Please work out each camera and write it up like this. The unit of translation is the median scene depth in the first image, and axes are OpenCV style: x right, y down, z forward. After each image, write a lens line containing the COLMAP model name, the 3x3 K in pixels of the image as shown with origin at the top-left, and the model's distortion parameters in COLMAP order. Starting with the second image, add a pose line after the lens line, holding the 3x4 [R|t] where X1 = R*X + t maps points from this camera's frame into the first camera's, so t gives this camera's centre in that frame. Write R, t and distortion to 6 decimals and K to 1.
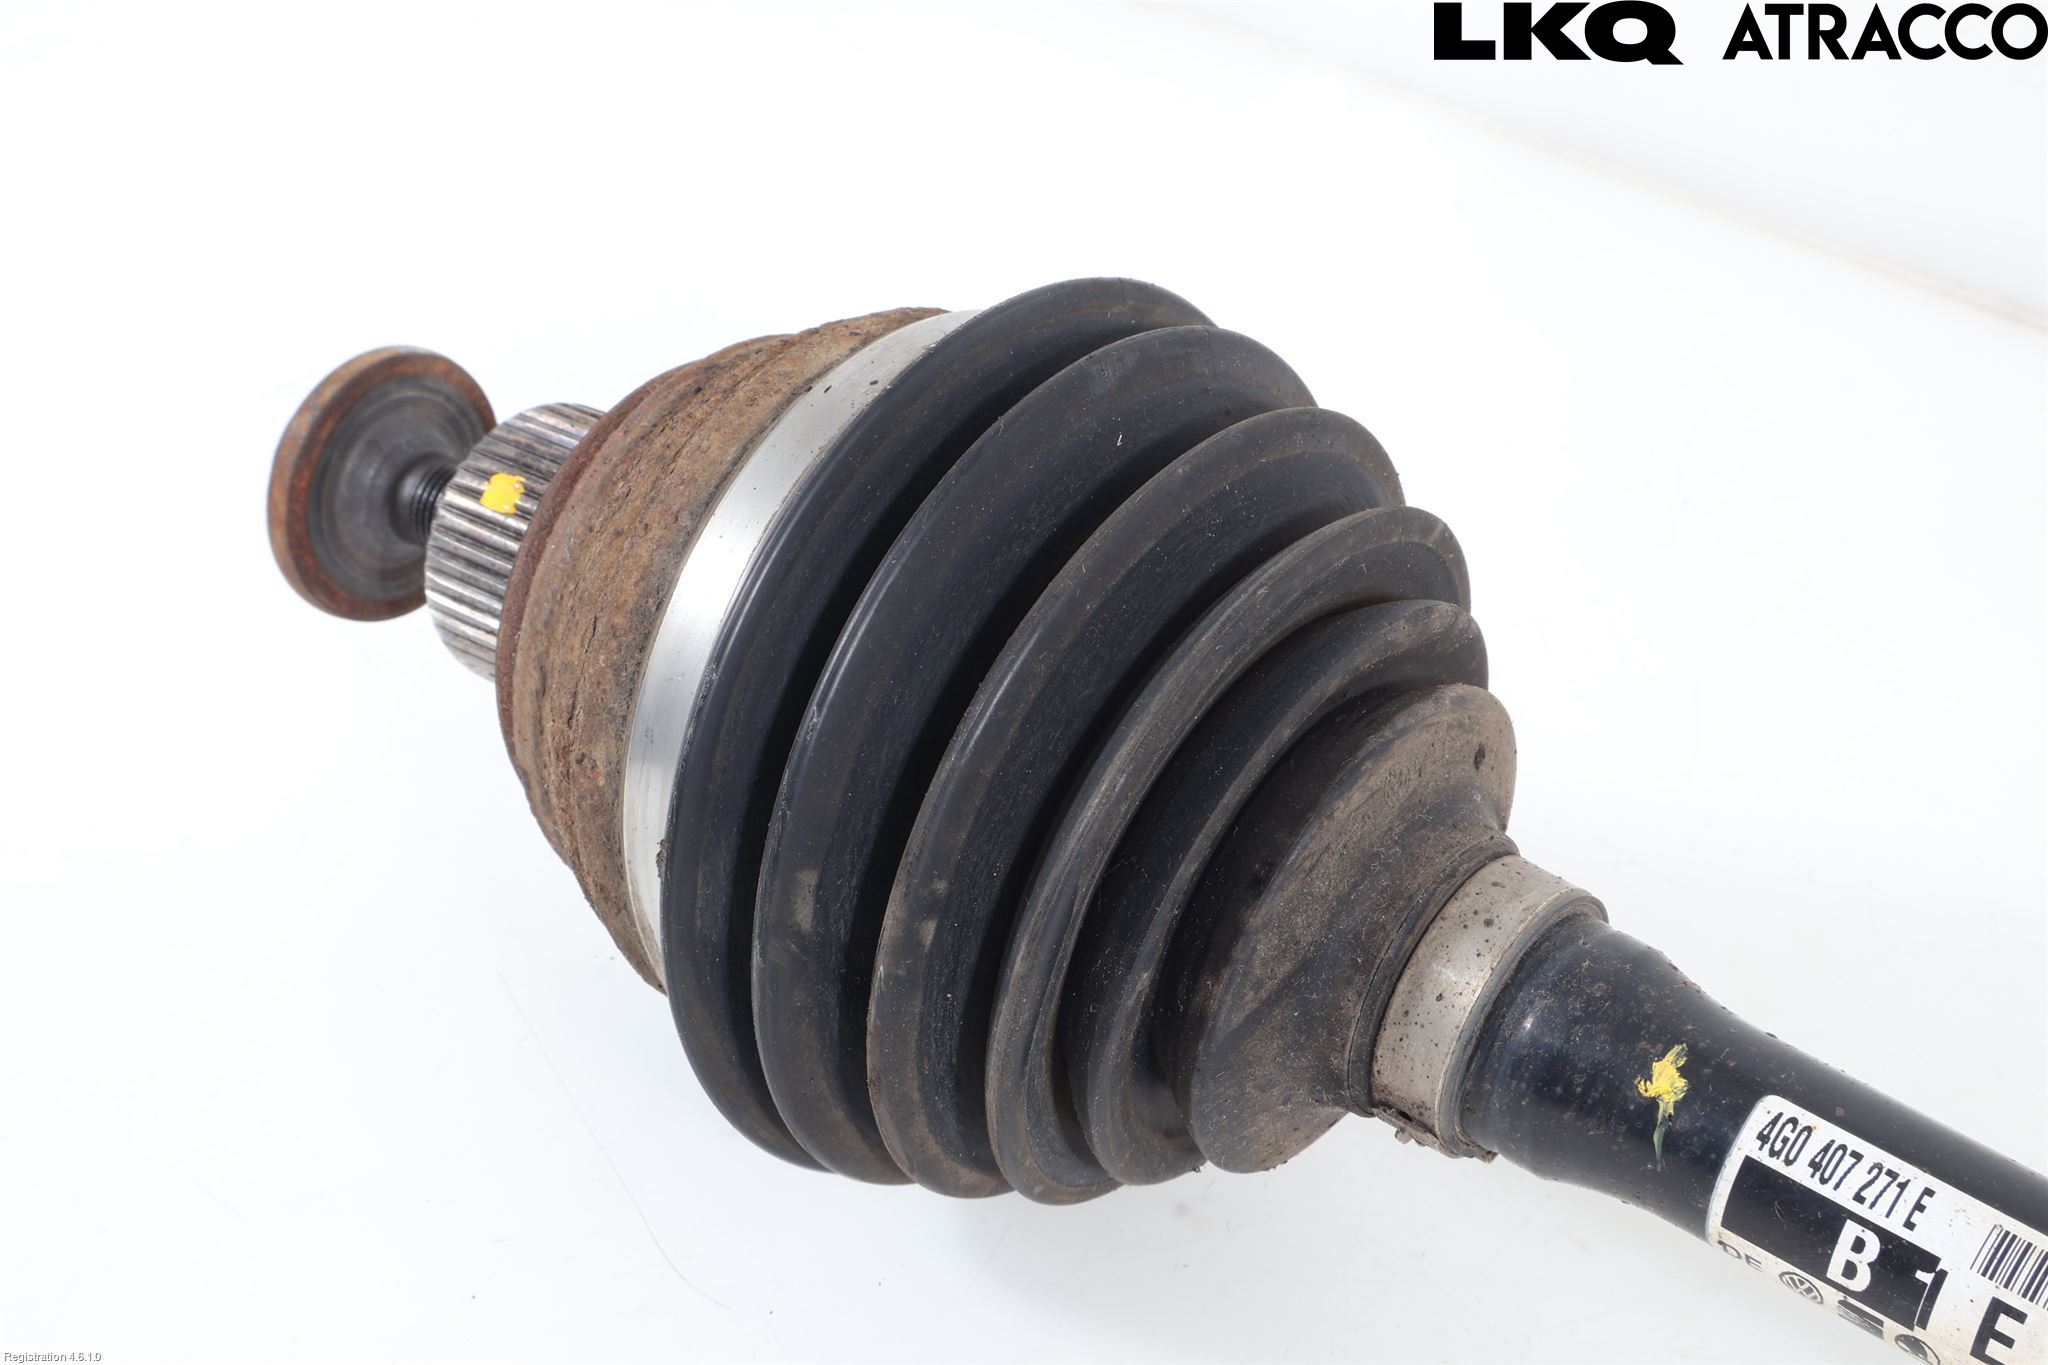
lens RADIAL K [[3400.3, 0, 1018.3], [0, 3400.3, 683.6], [0, 0, 1]] dist [0.000728, 0.000000]
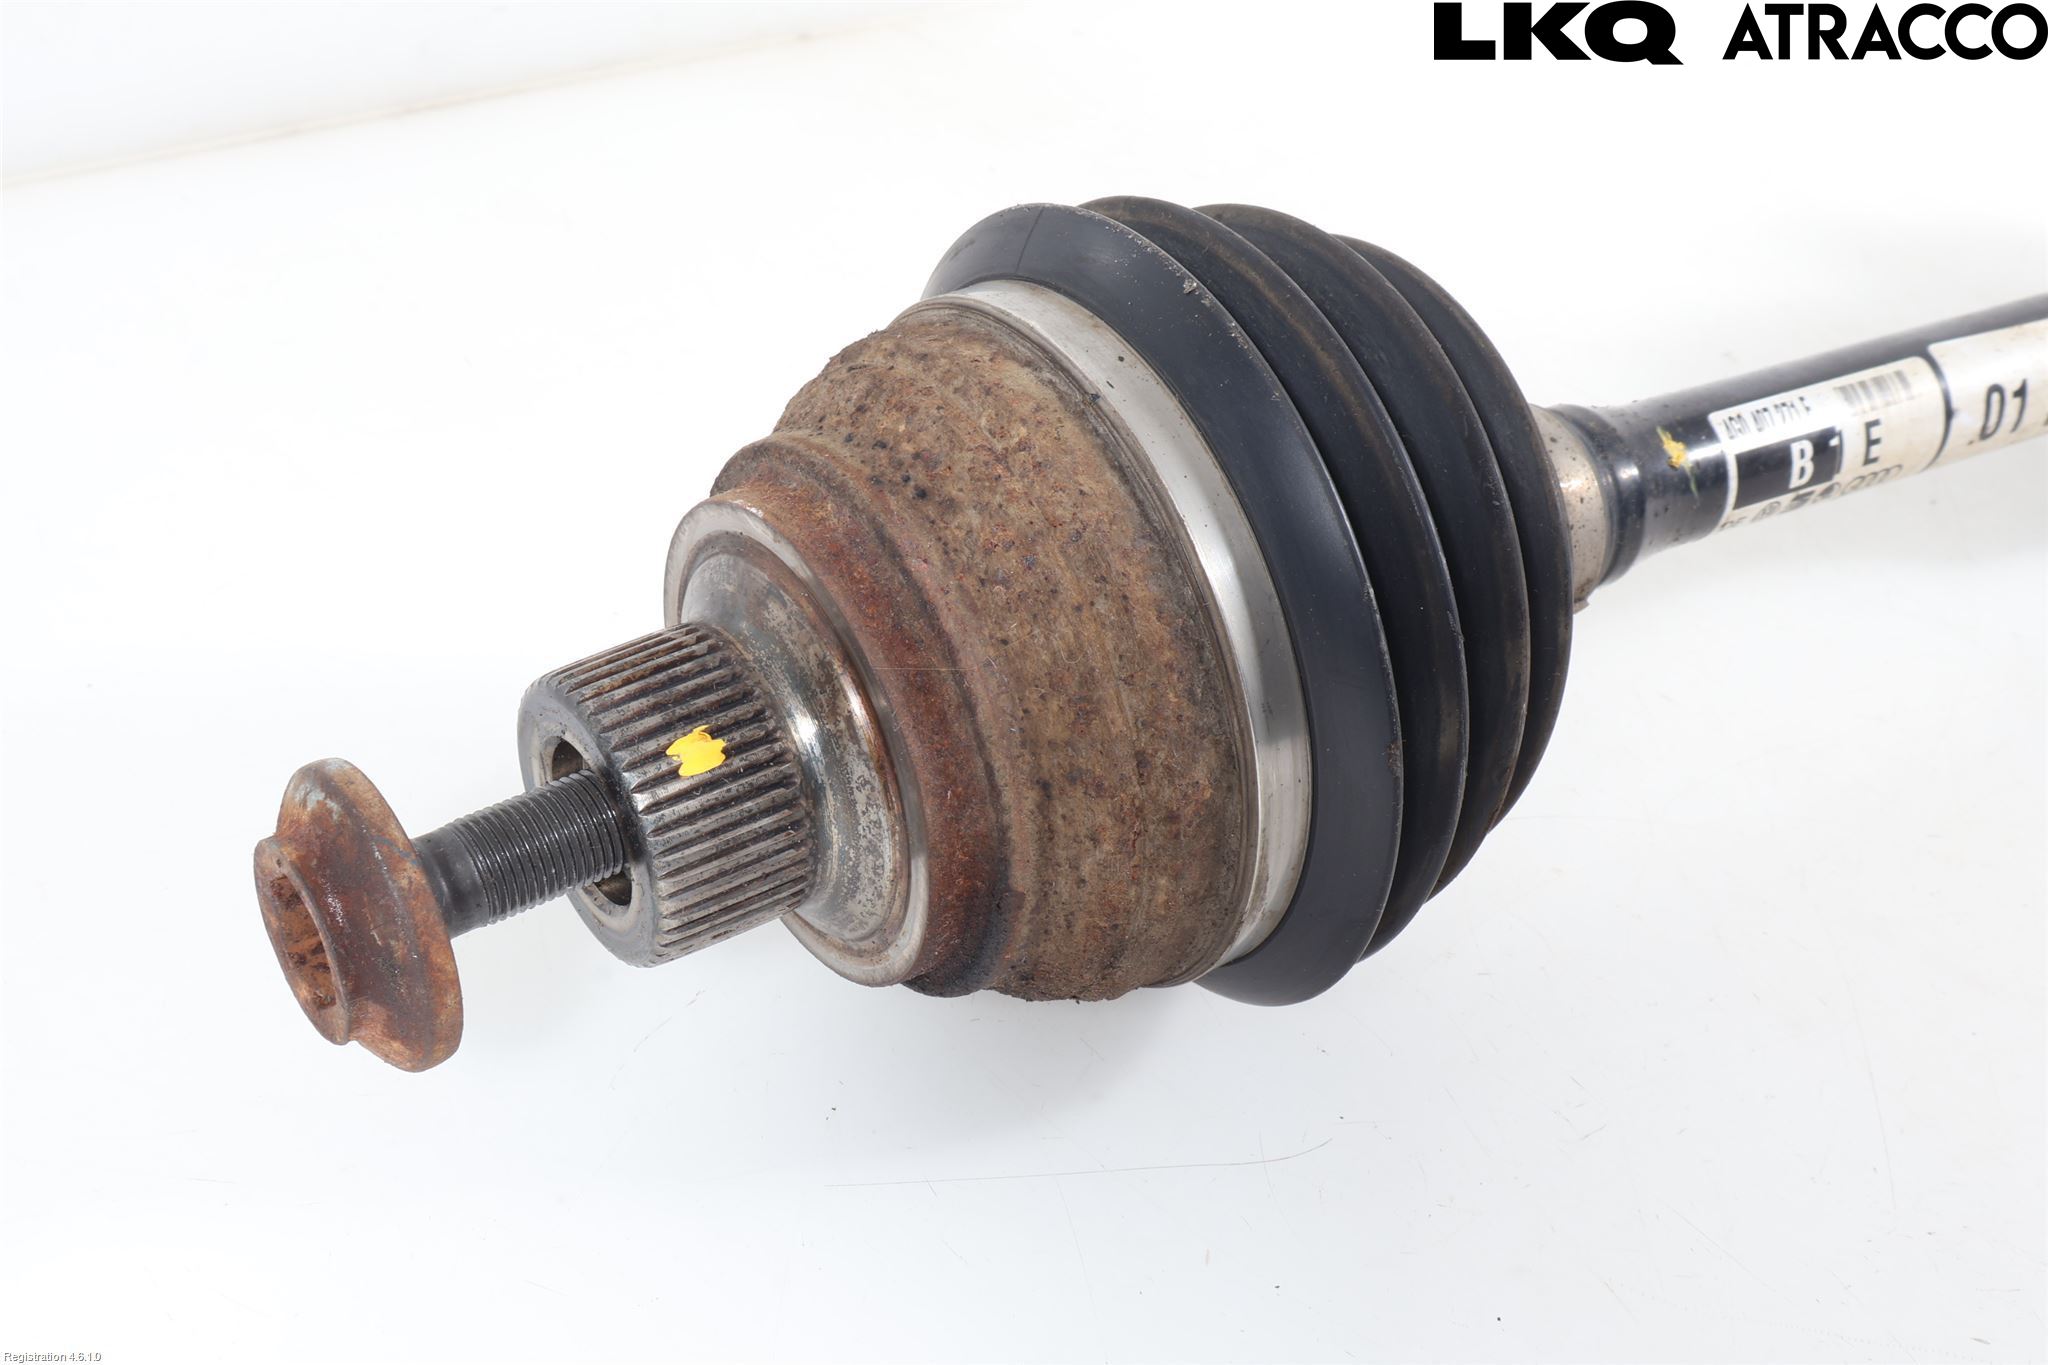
lens RADIAL K [[3400.3, 0, 1022.3], [0, 3400.3, 680.4], [0, 0, 1]] dist [0.000728, 0.000000]
pose [[0.274985, -0.544374, 0.792490, -1.087658], [0.475499, 0.793406, 0.380010, -0.487927], [-0.835634, 0.272331, 0.477024, 0.592697]]
